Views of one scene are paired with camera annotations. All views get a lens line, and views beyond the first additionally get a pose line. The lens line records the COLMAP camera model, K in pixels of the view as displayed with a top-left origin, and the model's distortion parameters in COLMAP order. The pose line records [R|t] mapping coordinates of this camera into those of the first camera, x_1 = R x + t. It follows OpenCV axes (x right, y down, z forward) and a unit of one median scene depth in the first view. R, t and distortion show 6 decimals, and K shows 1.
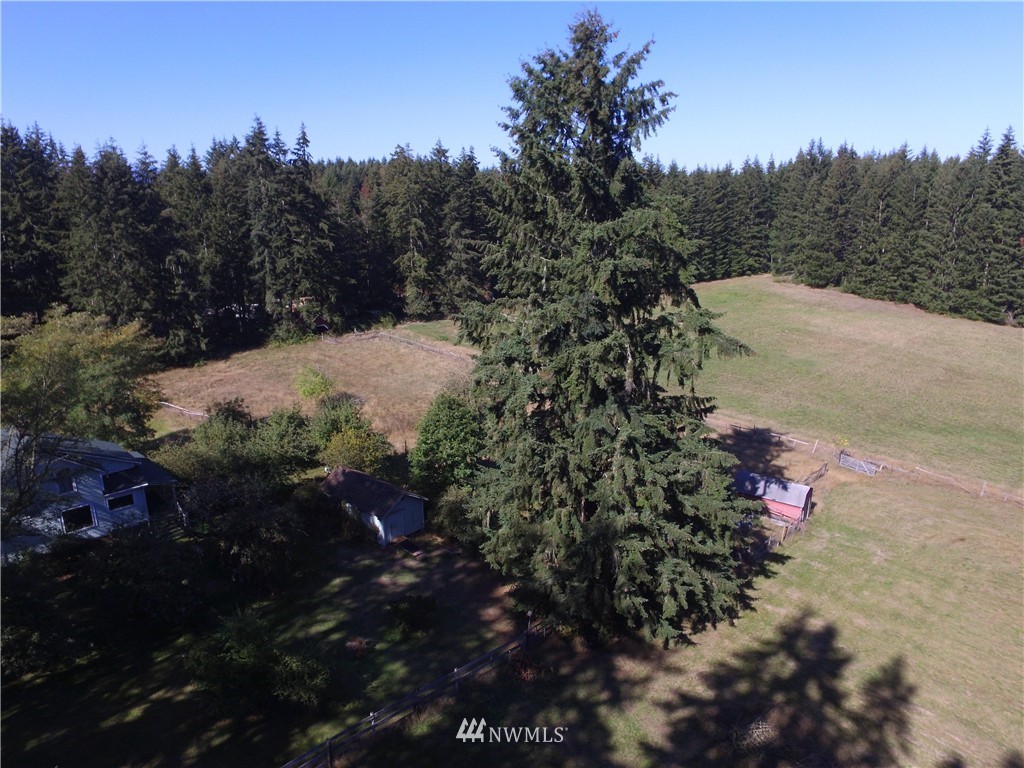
lens RADIAL K [[691.2, 0, 505.3], [0, 691.2, 395.0], [0, 0, 1]] dist [-0.129474, 0.094387]
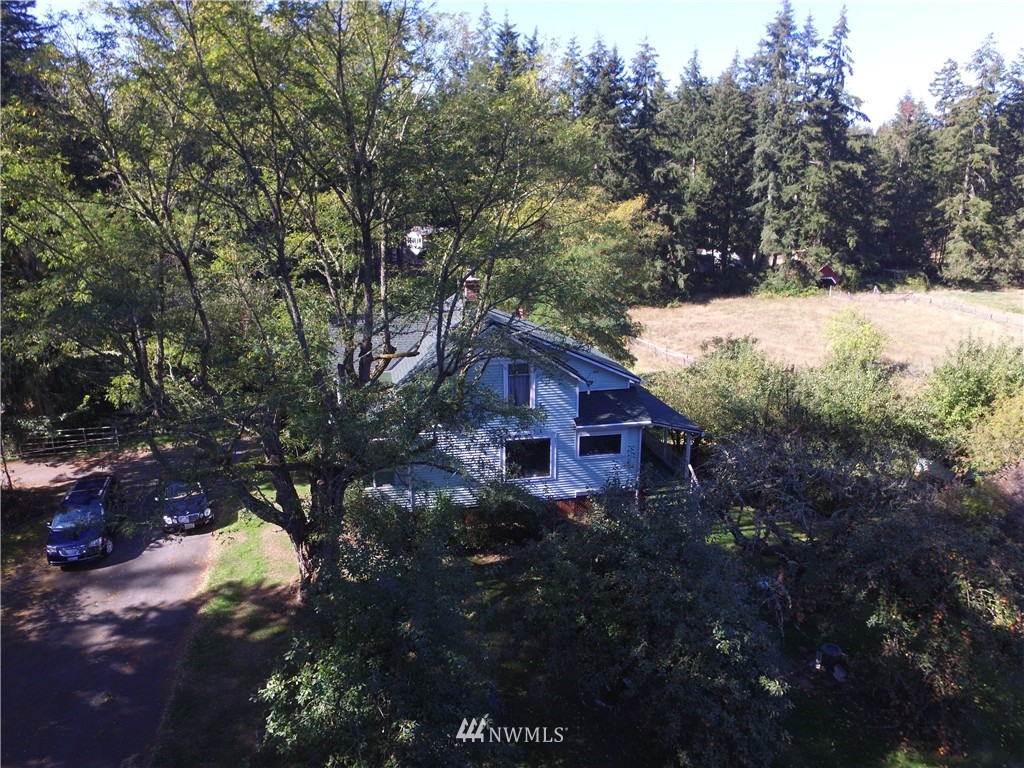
lens RADIAL K [[691.2, 0, 505.3], [0, 691.2, 395.0], [0, 0, 1]] dist [-0.129474, 0.094387]
pose [[0.817714, 0.158635, -0.553334, -0.134868], [-0.152954, 0.986599, 0.056813, 0.040384], [0.554932, 0.038178, 0.831020, 0.196995]]
